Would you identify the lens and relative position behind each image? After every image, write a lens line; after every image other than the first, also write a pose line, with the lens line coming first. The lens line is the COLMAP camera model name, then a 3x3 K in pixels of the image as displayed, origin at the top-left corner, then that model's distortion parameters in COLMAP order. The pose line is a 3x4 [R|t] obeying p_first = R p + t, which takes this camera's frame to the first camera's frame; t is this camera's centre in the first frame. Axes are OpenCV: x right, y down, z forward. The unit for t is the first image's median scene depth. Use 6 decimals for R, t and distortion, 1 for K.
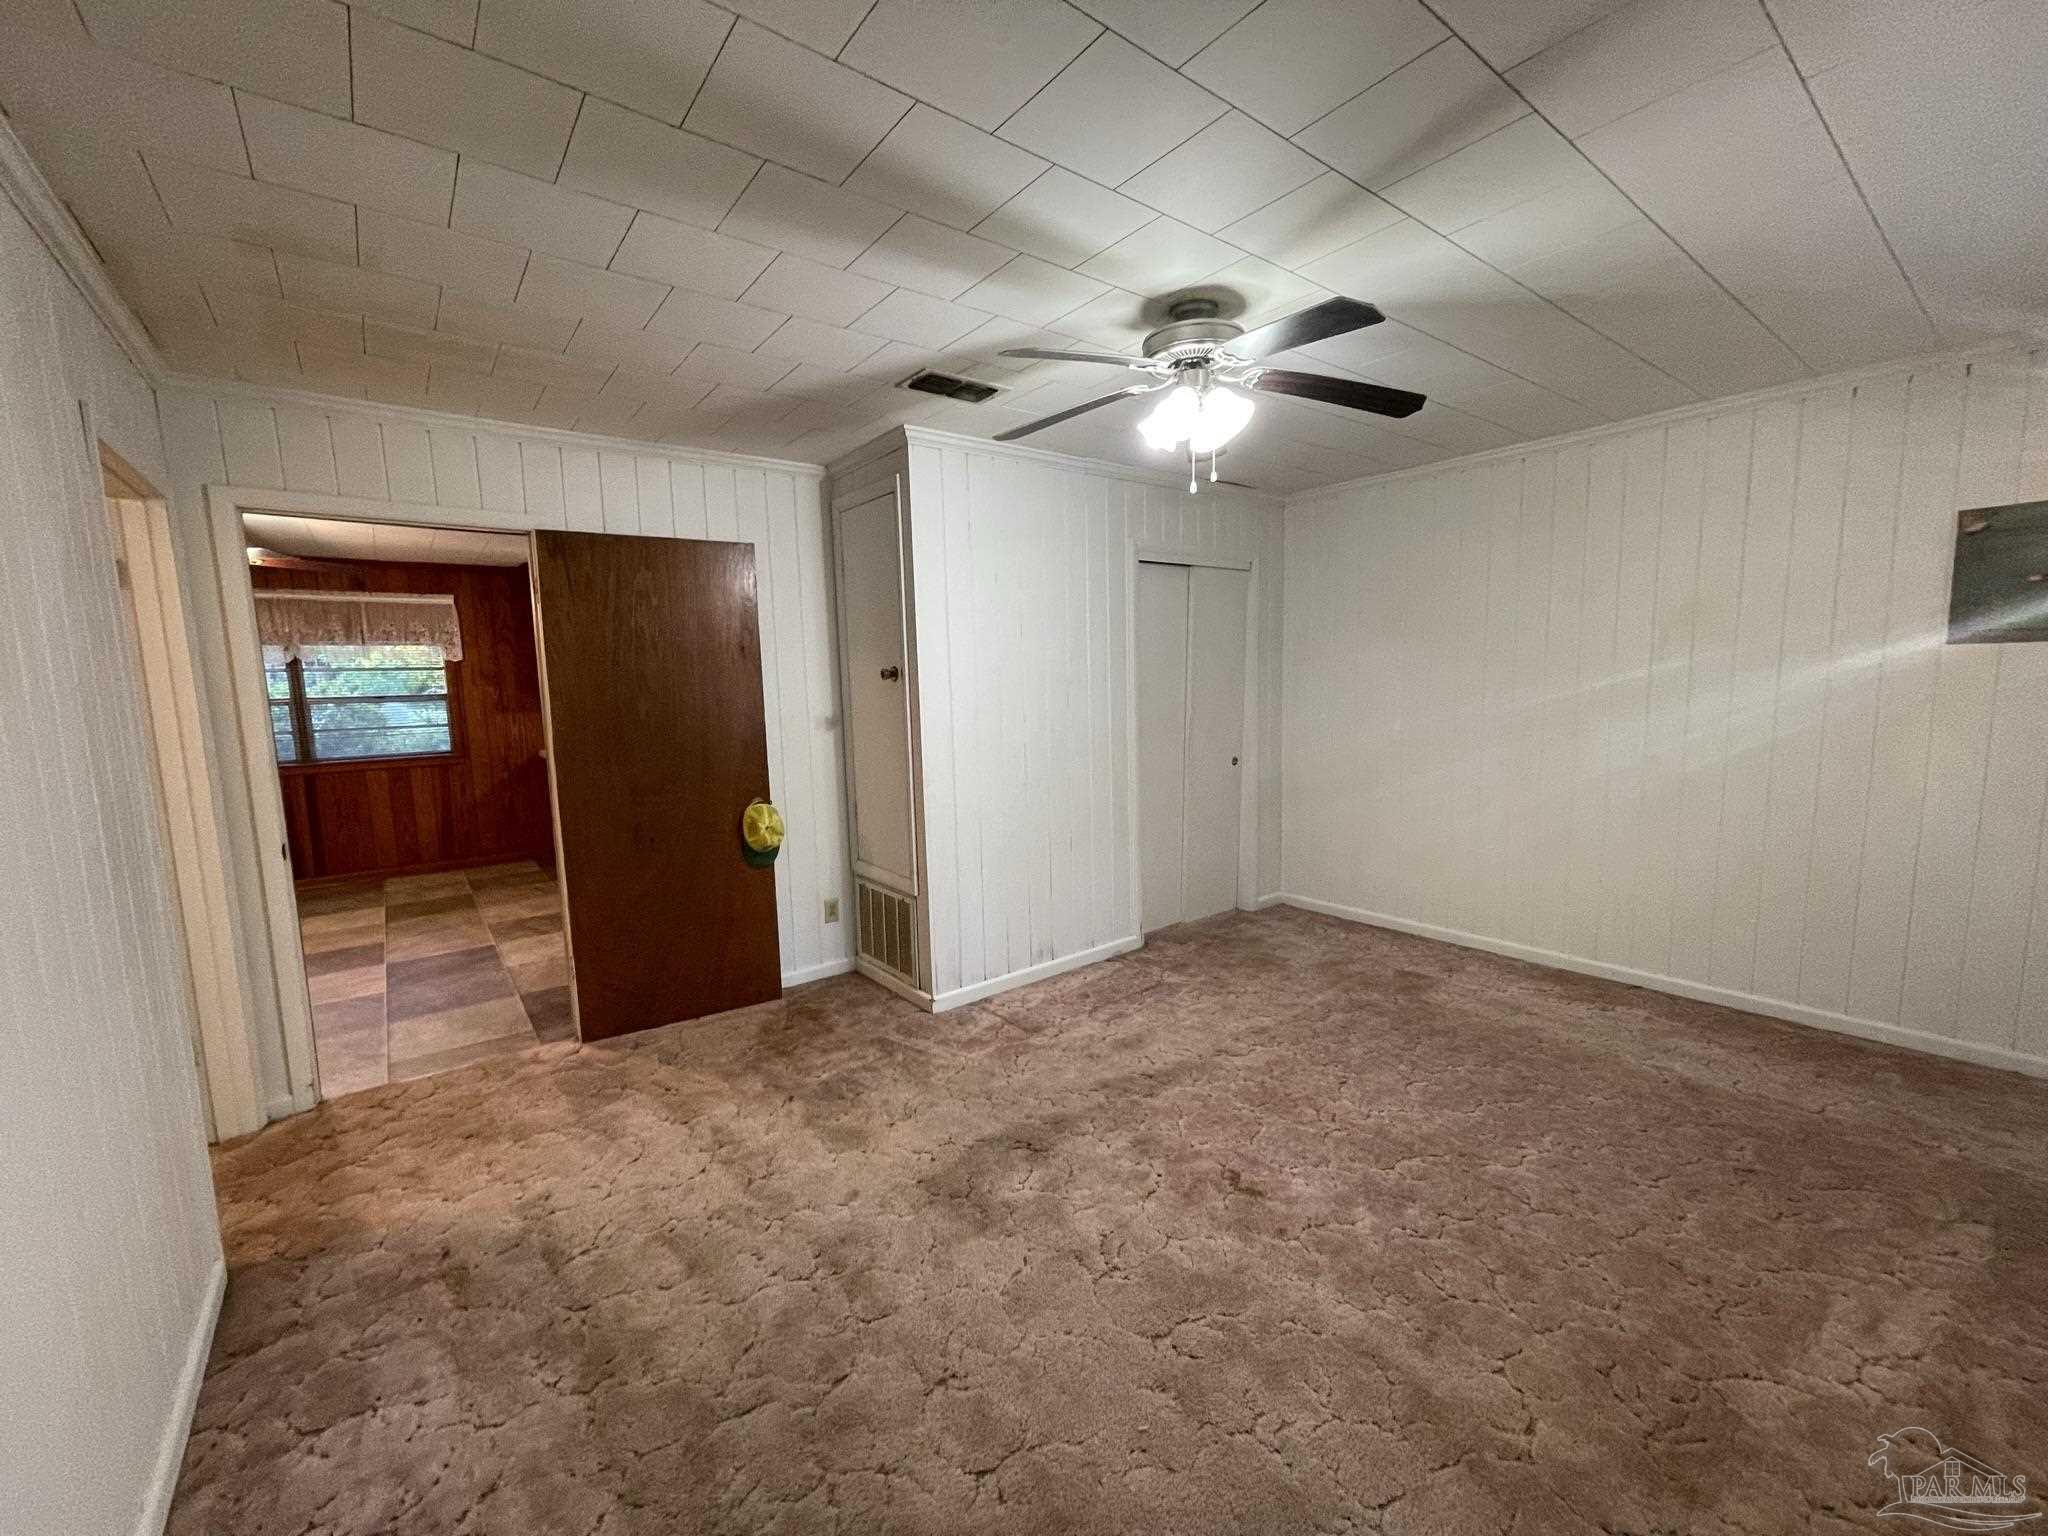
lens RADIAL K [[823.2, 0, 1023.1], [0, 823.2, 768.3], [0, 0, 1]] dist [0.000130, 0.000999]
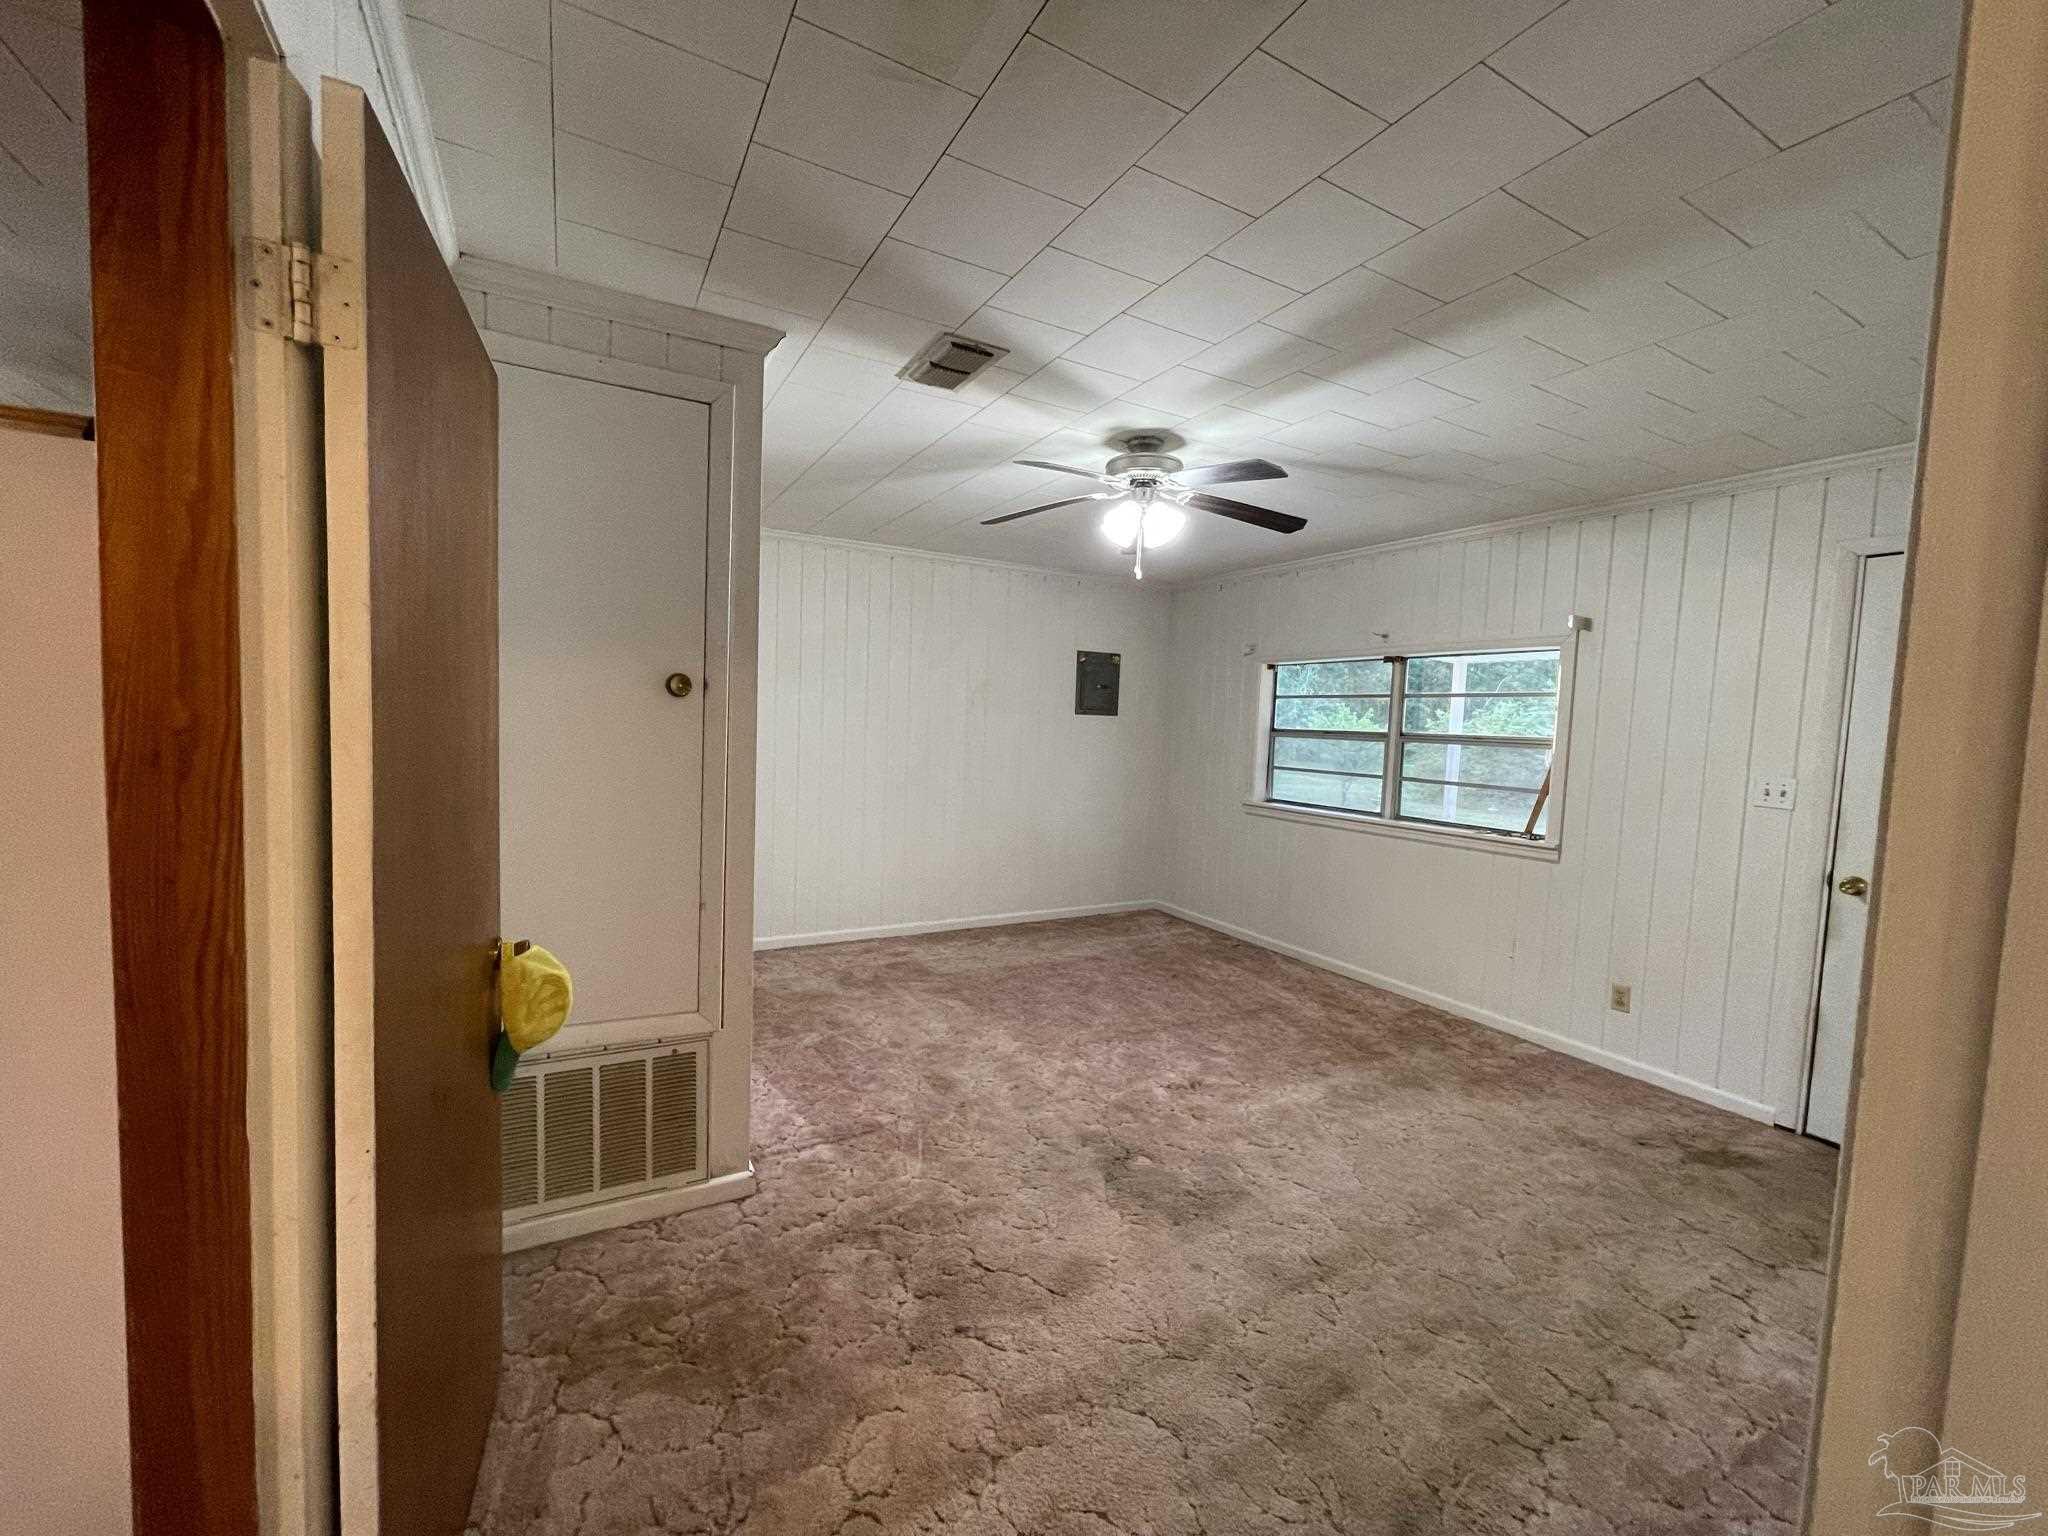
lens RADIAL K [[823.2, 0, 1020.9], [0, 823.2, 769.8], [0, 0, 1]] dist [0.000130, 0.000999]
pose [[0.158307, -0.027405, 0.987009, -0.756255], [0.068509, 0.997511, 0.016709, -0.046394], [-0.985010, 0.064974, 0.159791, 0.676313]]
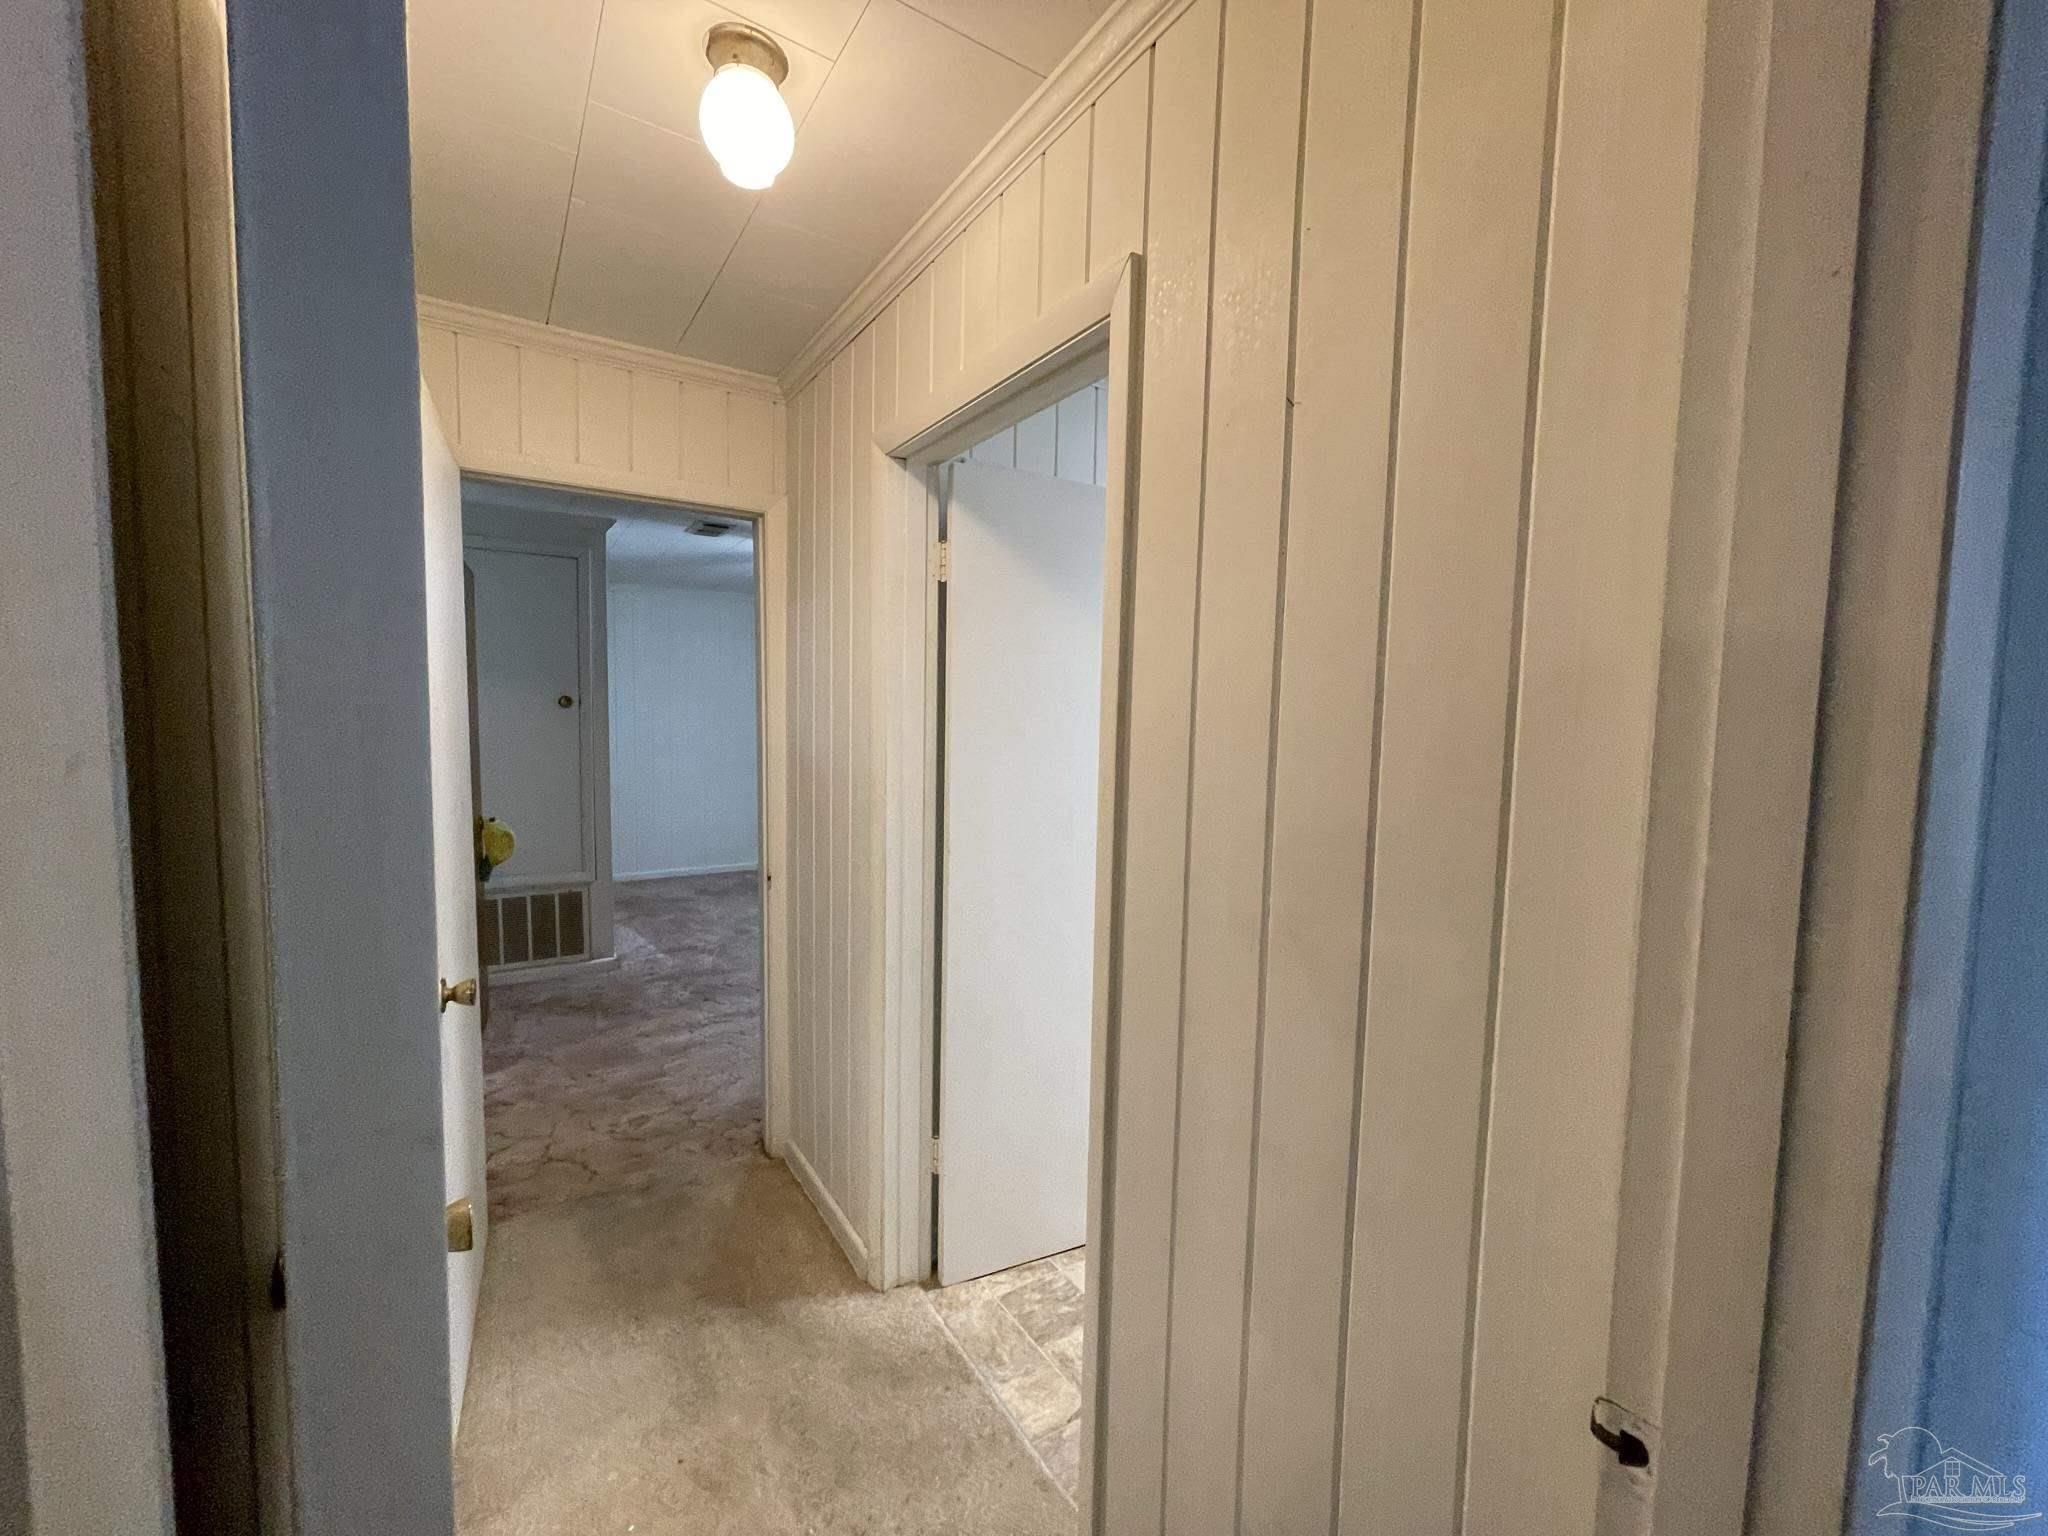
lens RADIAL K [[823.2, 0, 1012.7], [0, 823.2, 764.3], [0, 0, 1]] dist [0.000130, 0.000999]
pose [[0.101035, -0.033637, 0.994314, -1.346262], [0.095860, 0.995107, 0.023923, 0.010916], [-0.990254, 0.092898, 0.103765, 0.241397]]
